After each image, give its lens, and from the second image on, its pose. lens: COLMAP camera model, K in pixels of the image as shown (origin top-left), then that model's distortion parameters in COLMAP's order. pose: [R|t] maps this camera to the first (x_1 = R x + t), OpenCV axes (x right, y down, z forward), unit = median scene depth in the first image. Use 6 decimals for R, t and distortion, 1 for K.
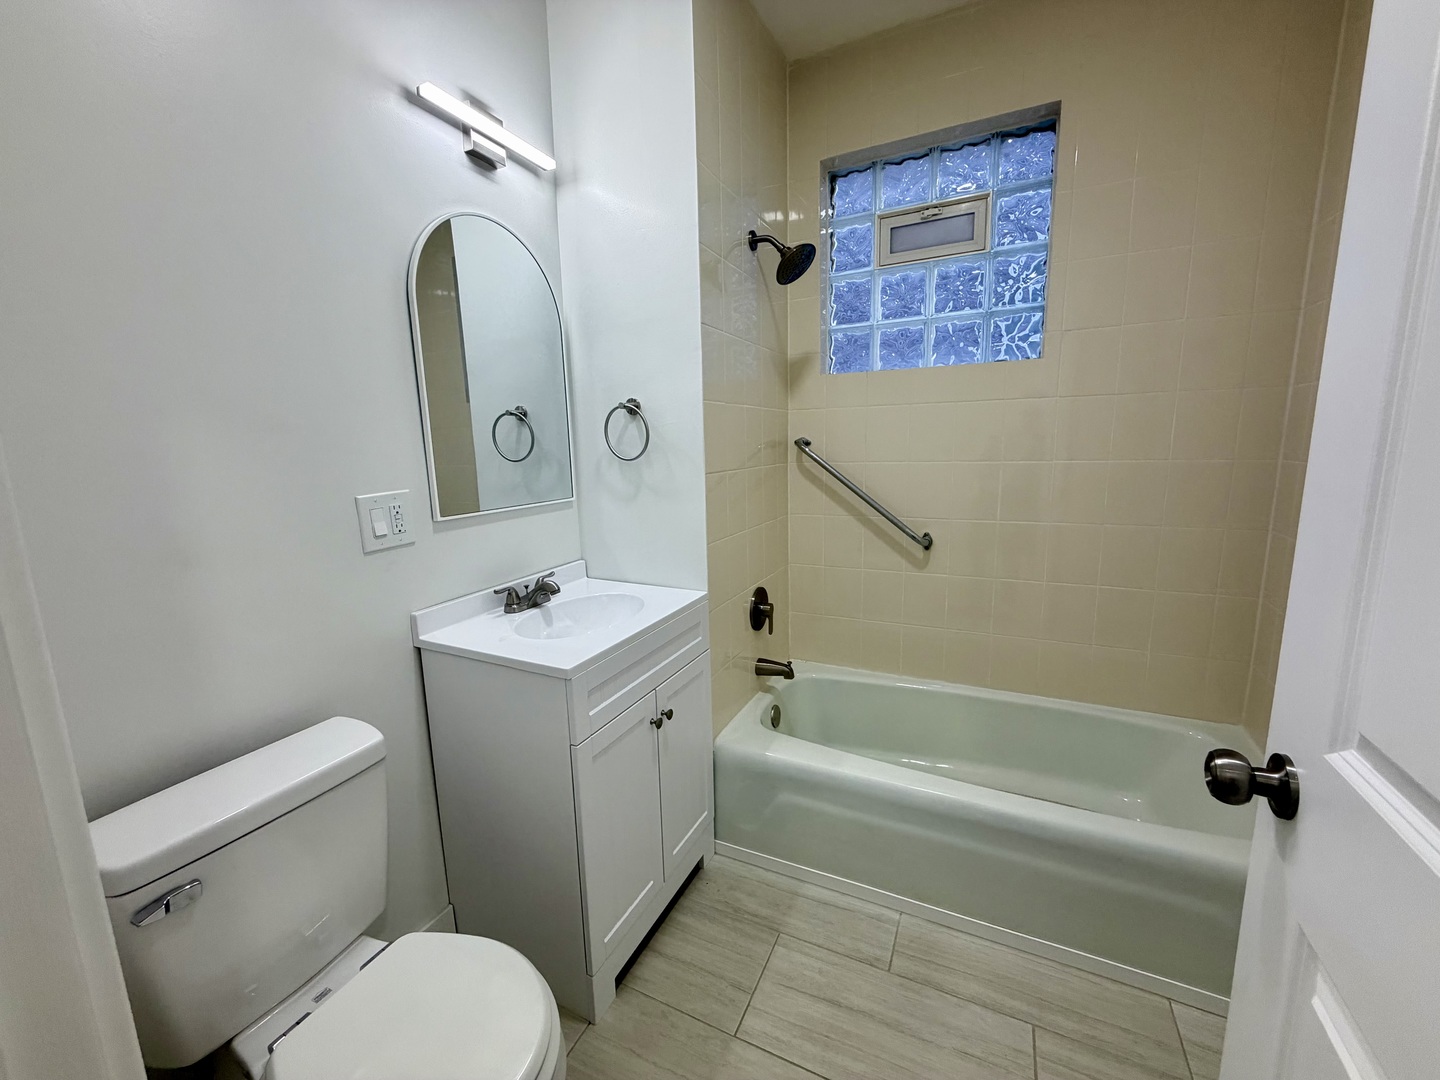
lens RADIAL K [[574.8, 0, 718.9], [0, 574.8, 539.9], [0, 0, 1]] dist [-0.000650, 0.000205]
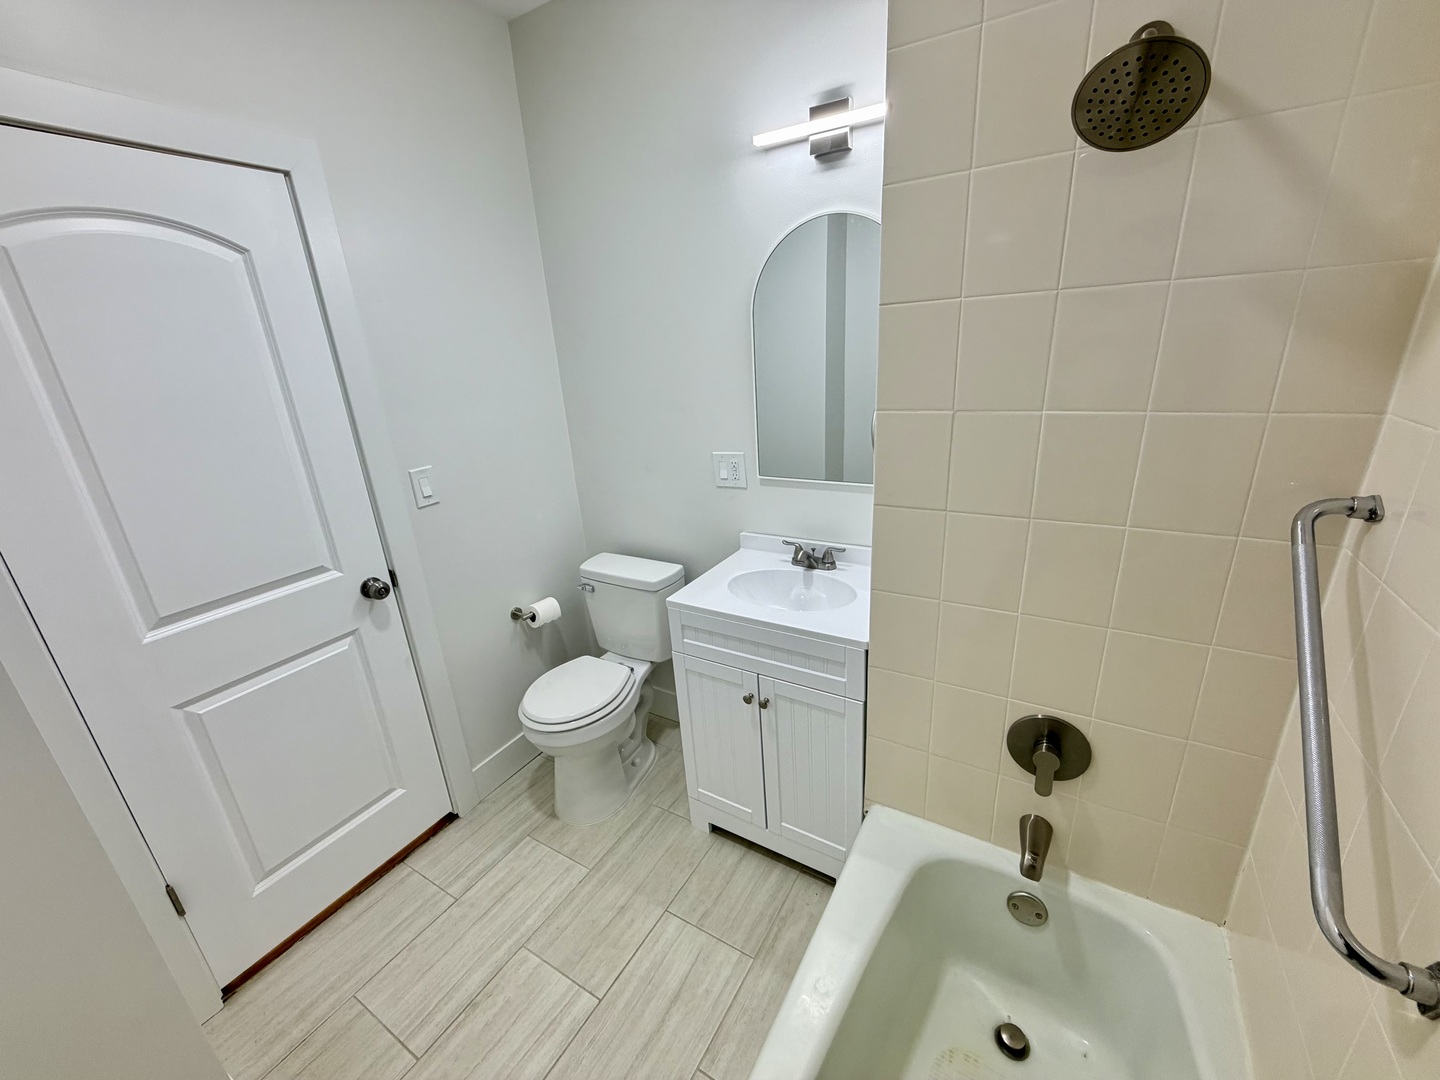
lens RADIAL K [[574.8, 0, 720.1], [0, 574.8, 538.8], [0, 0, 1]] dist [-0.000650, 0.000205]
pose [[-0.096404, 0.358207, -0.928652, 0.852146], [-0.103709, 0.924304, 0.367297, -0.390478], [0.989925, 0.131719, -0.051958, 0.975762]]
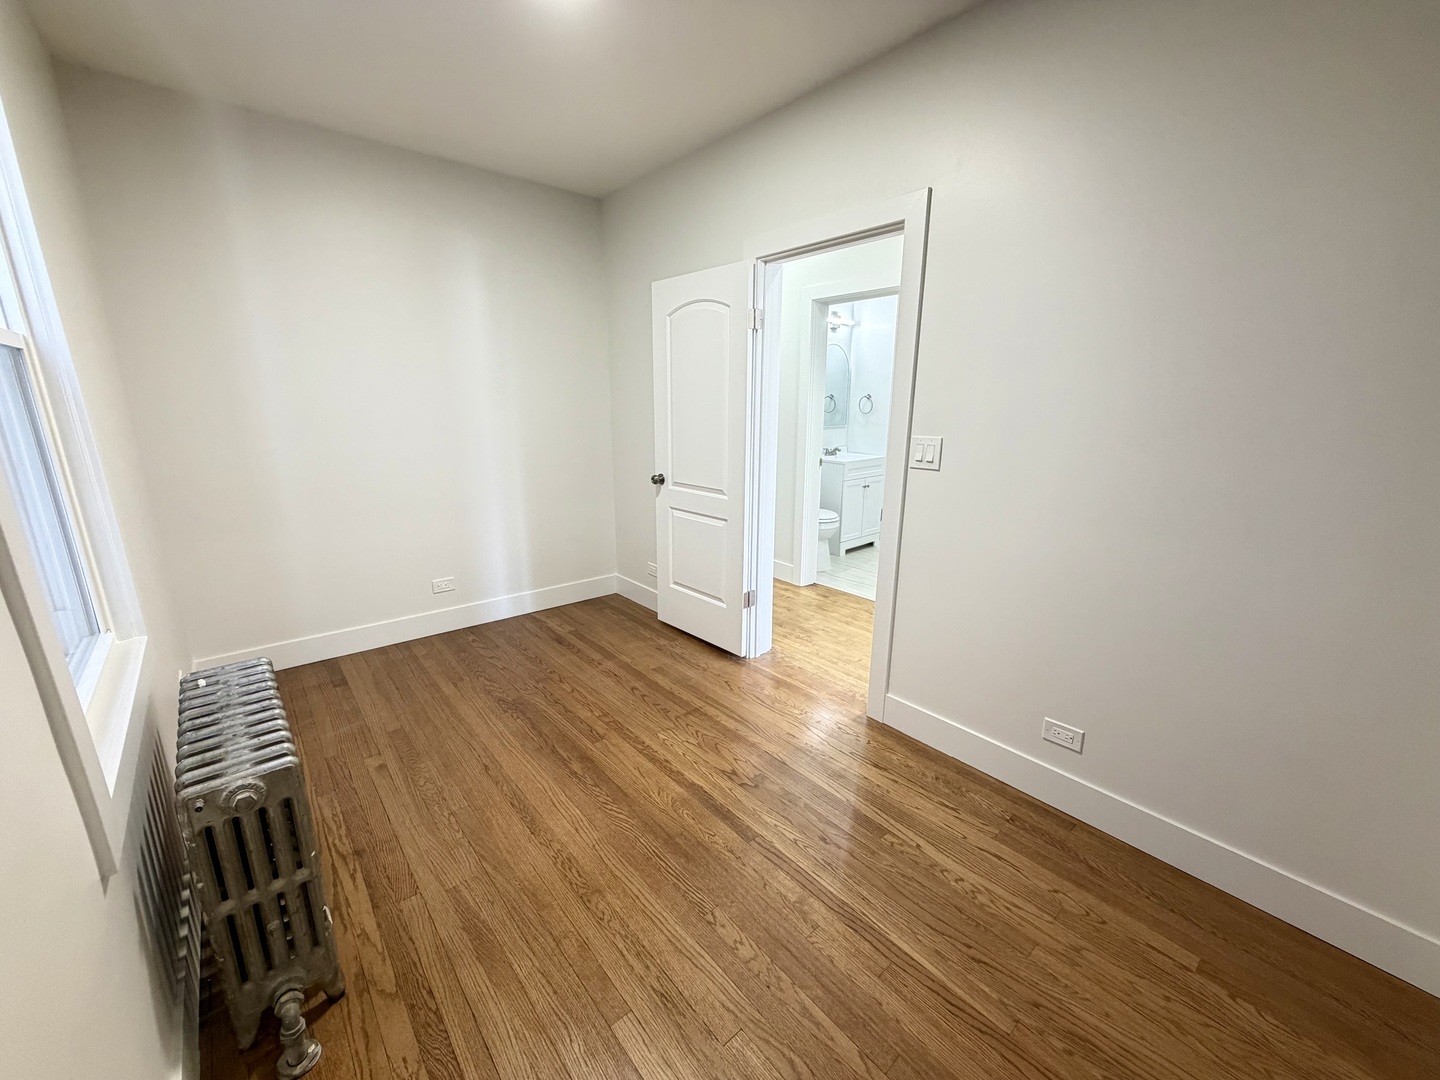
lens RADIAL K [[574.8, 0, 723.0], [0, 574.8, 542.7], [0, 0, 1]] dist [-0.000650, 0.000205]
pose [[0.916180, 0.122255, -0.381665, 0.517751], [-0.090820, 0.990895, 0.099391, 0.400721], [0.390341, -0.056397, 0.918941, -2.795539]]
